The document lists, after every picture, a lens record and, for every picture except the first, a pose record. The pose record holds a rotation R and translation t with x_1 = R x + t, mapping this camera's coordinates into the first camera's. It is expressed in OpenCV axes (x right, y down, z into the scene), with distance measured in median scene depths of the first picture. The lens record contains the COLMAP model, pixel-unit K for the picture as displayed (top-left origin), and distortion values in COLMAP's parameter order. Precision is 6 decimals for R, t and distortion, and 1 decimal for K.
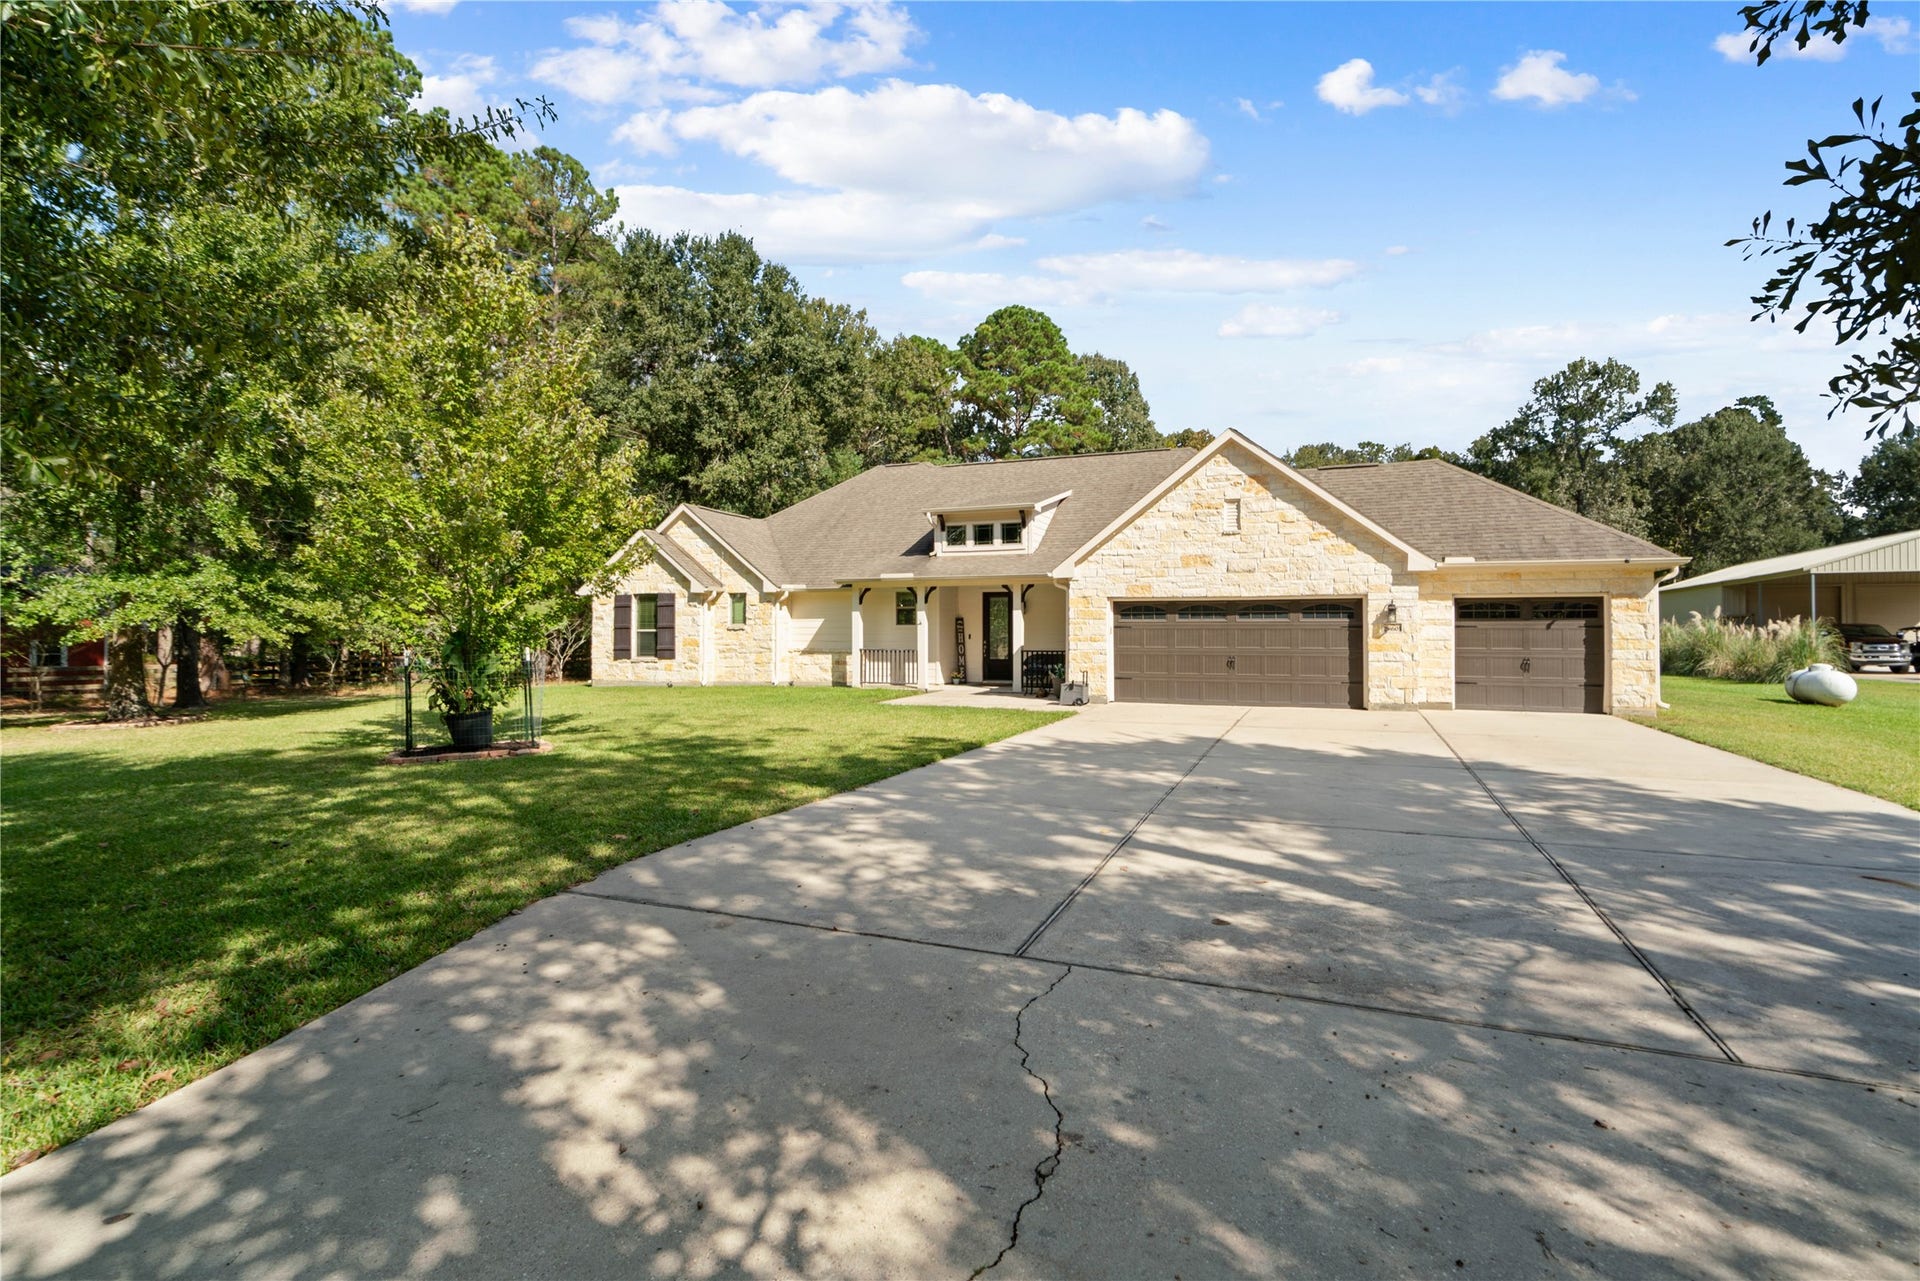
lens RADIAL K [[905.0, 0, 959.6], [0, 905.0, 648.1], [0, 0, 1]] dist [0.002291, 0.000192]
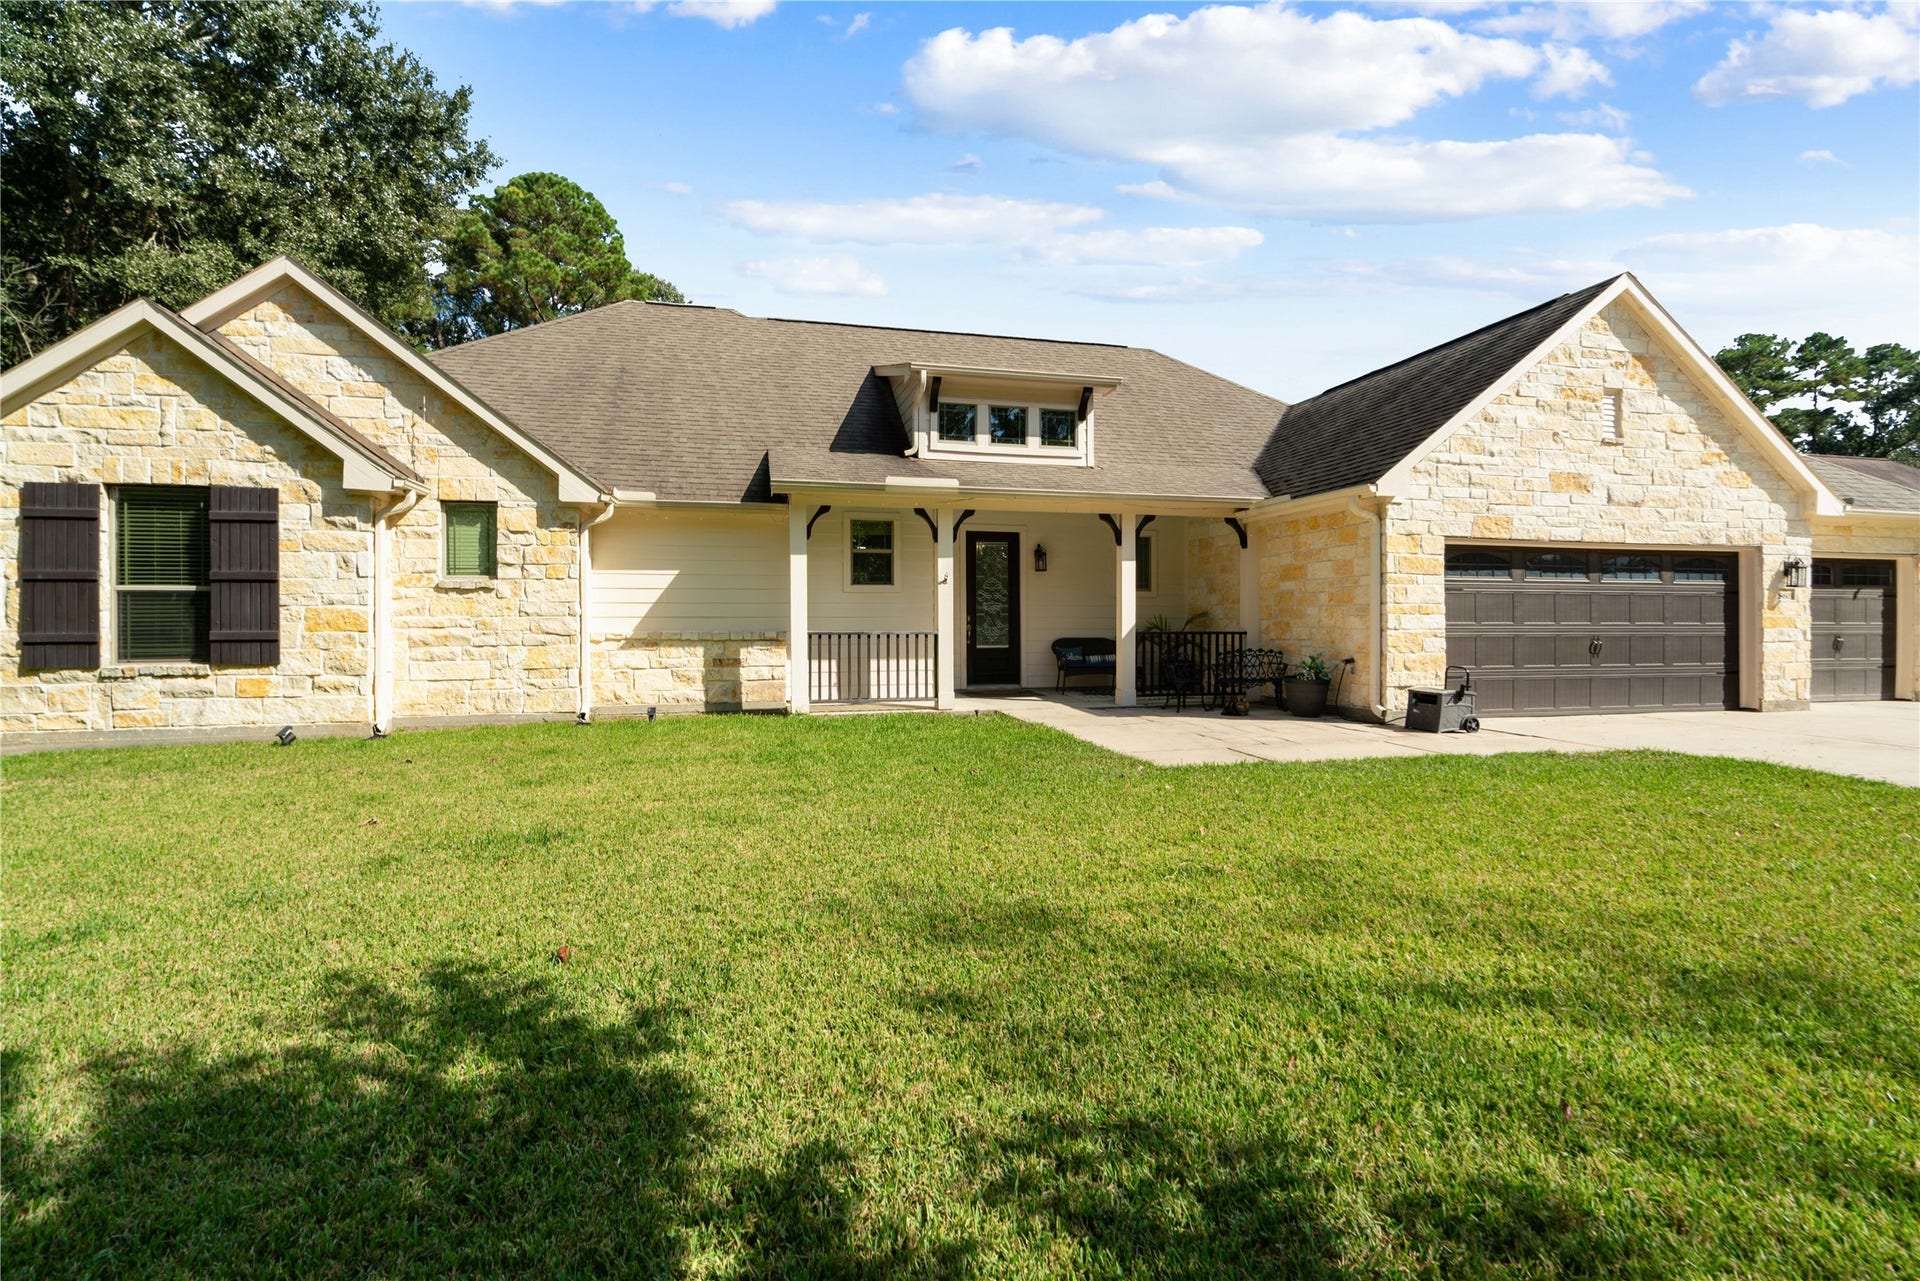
lens RADIAL K [[933.0, 0, 1004.5], [0, 933.0, 630.8], [0, 0, 1]] dist [-0.002948, 0.000056]
pose [[0.804323, -0.007178, 0.594149, -0.307500], [0.008981, 0.999960, -0.000077, 0.000469], [-0.594124, 0.005398, 0.804355, 0.525710]]
